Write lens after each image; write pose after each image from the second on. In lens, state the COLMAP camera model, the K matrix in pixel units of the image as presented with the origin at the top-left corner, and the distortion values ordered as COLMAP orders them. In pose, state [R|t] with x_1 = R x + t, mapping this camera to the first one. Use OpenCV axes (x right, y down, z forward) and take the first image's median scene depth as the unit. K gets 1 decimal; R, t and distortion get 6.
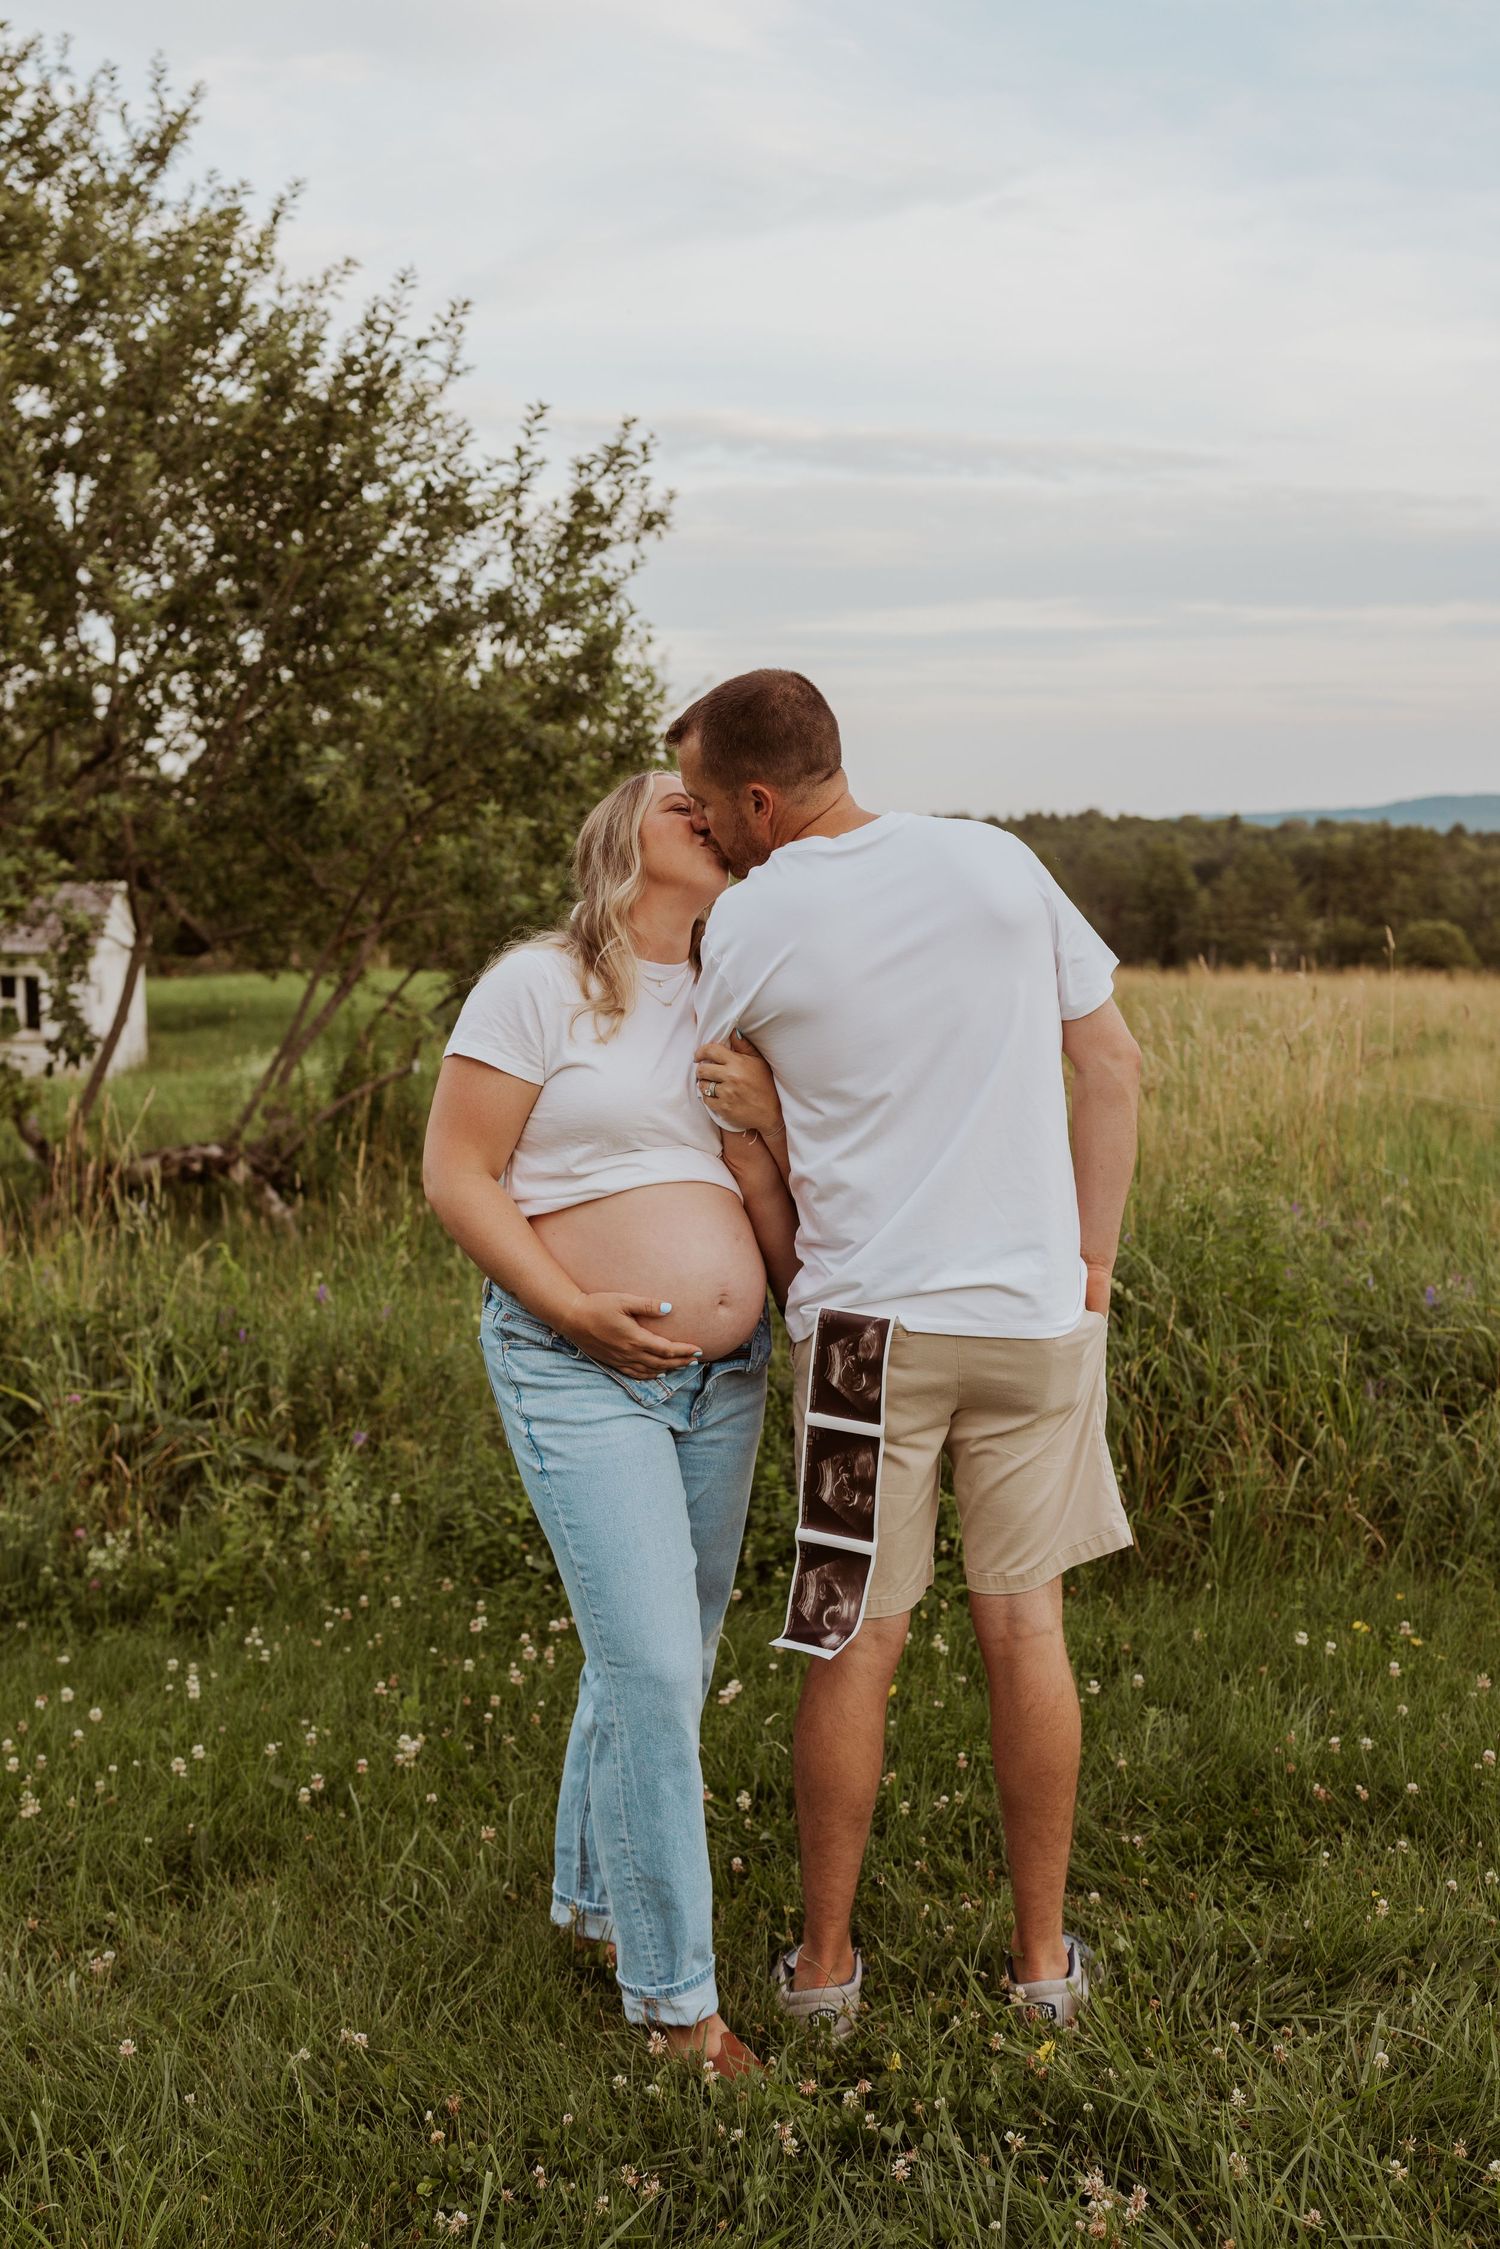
lens RADIAL K [[3561.2, 0, 709.1], [0, 3561.2, 1019.0], [0, 0, 1]] dist [-0.050553, -0.184967]
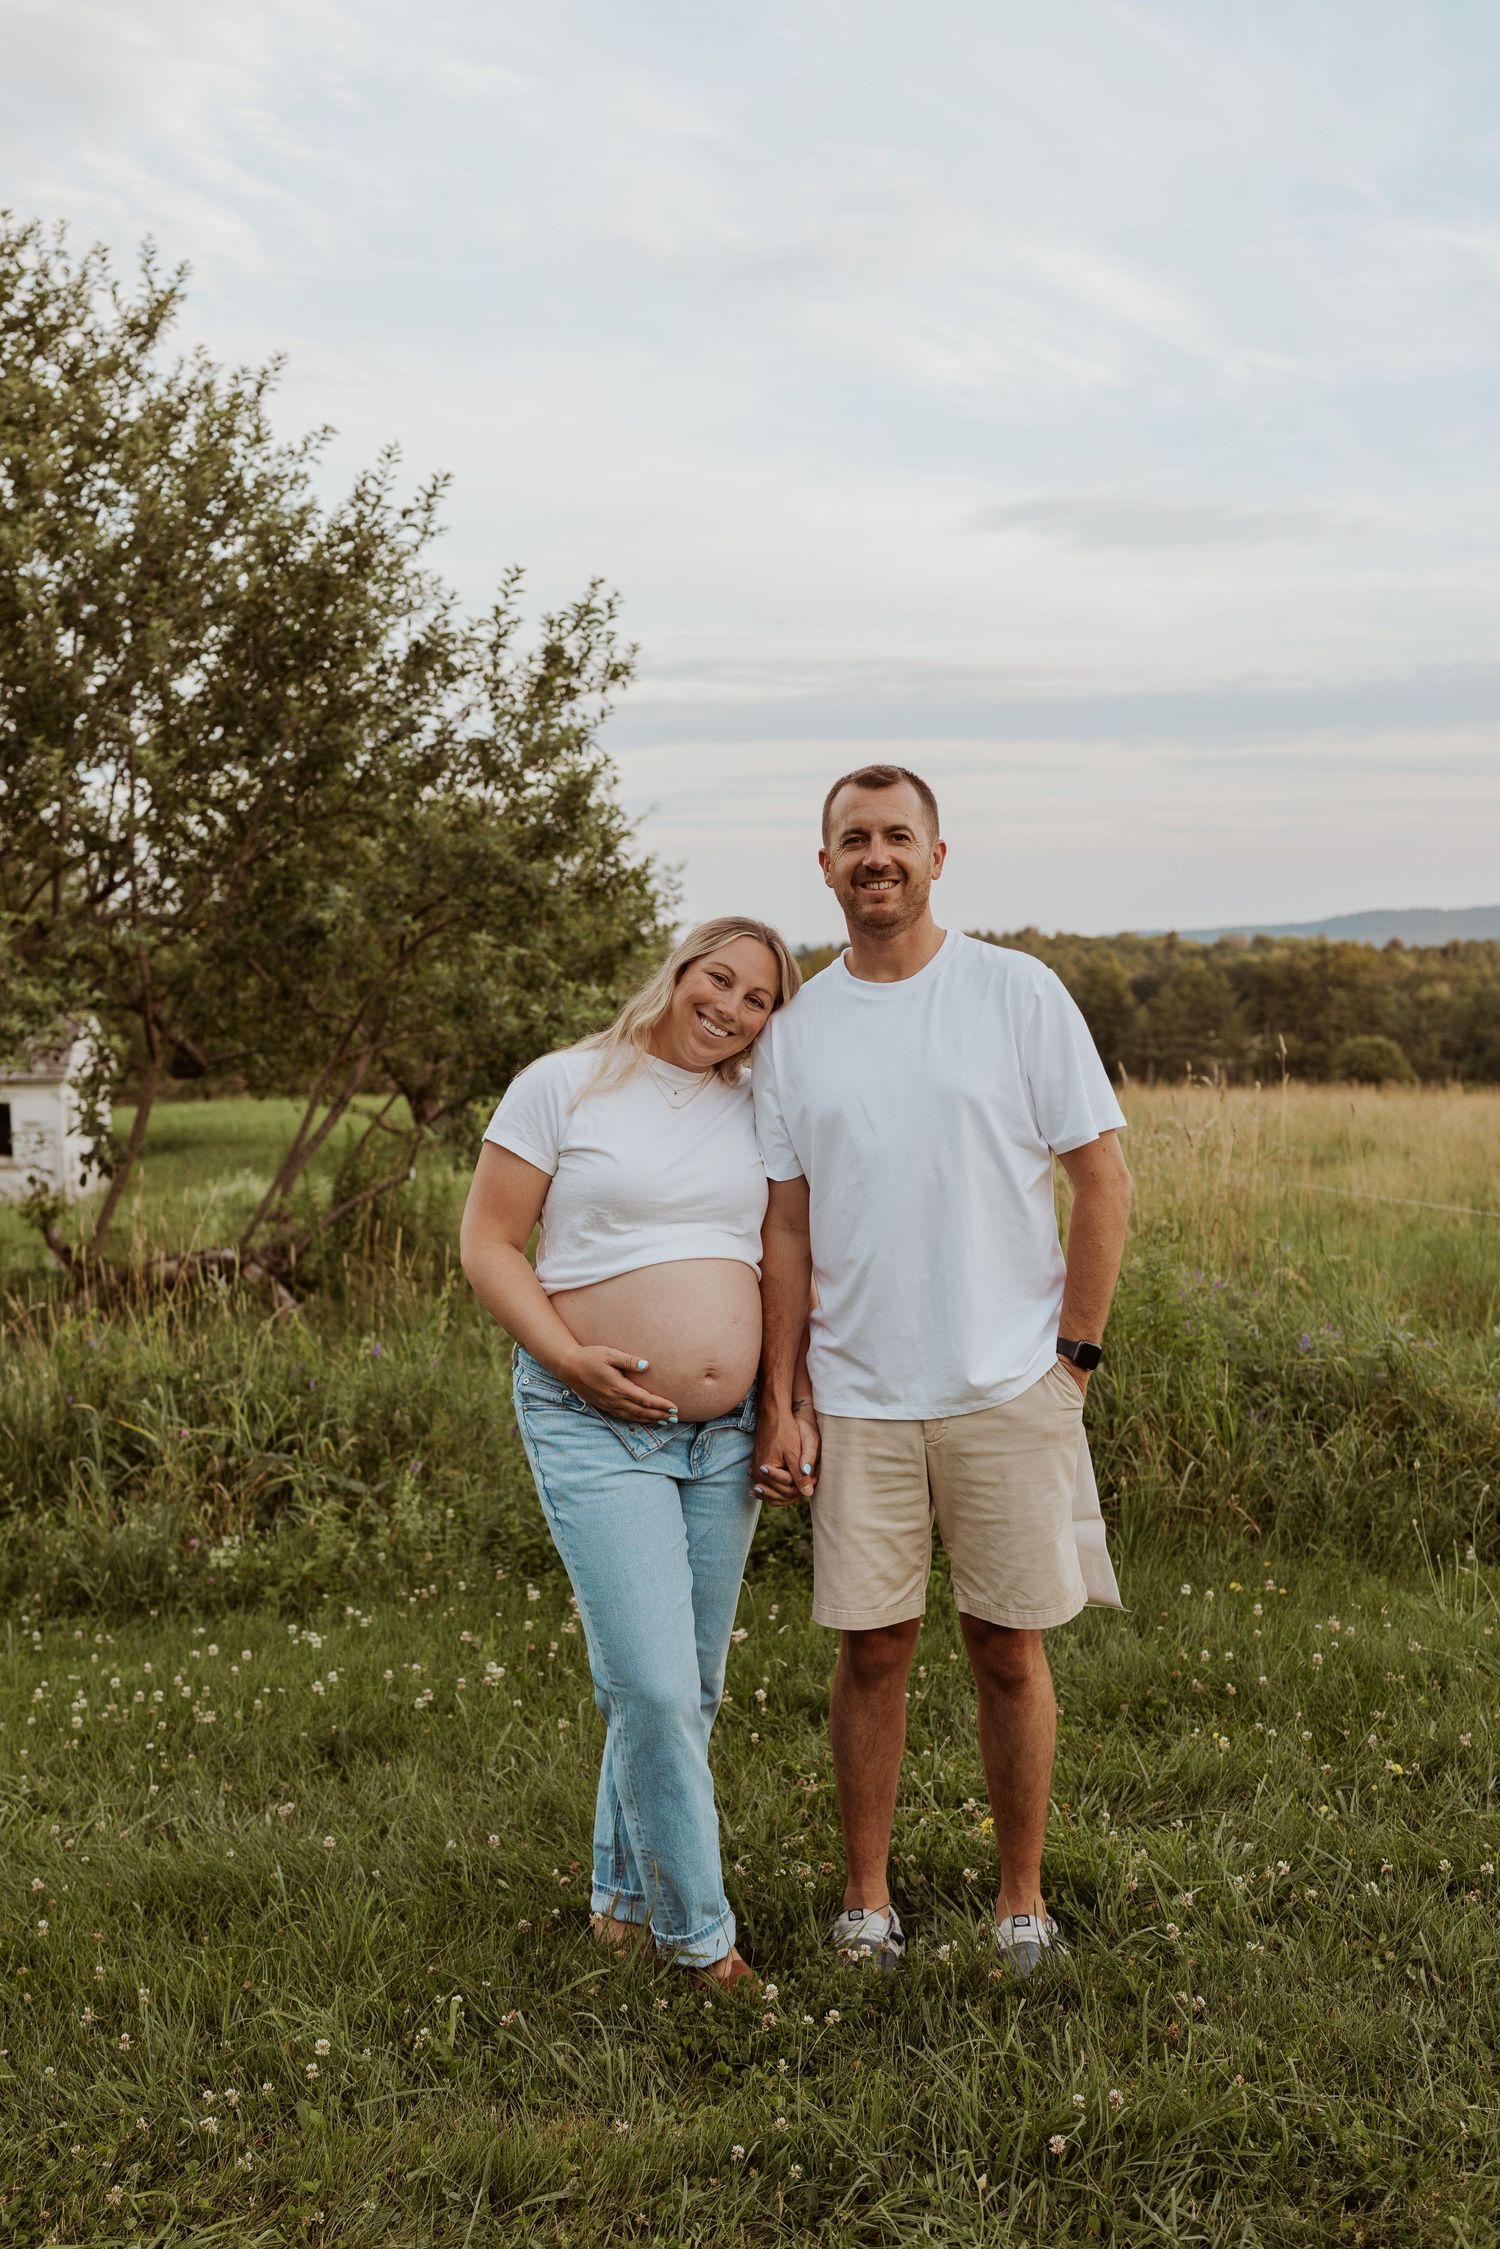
lens RADIAL K [[3707.1, 0, 750.8], [0, 3707.1, 1226.7], [0, 0, 1]] dist [-0.088731, -0.099204]
pose [[0.999452, -0.013007, 0.030431, -0.012522], [0.012360, 0.999695, 0.021361, 0.006344], [-0.030699, -0.020973, 0.999309, -0.143105]]
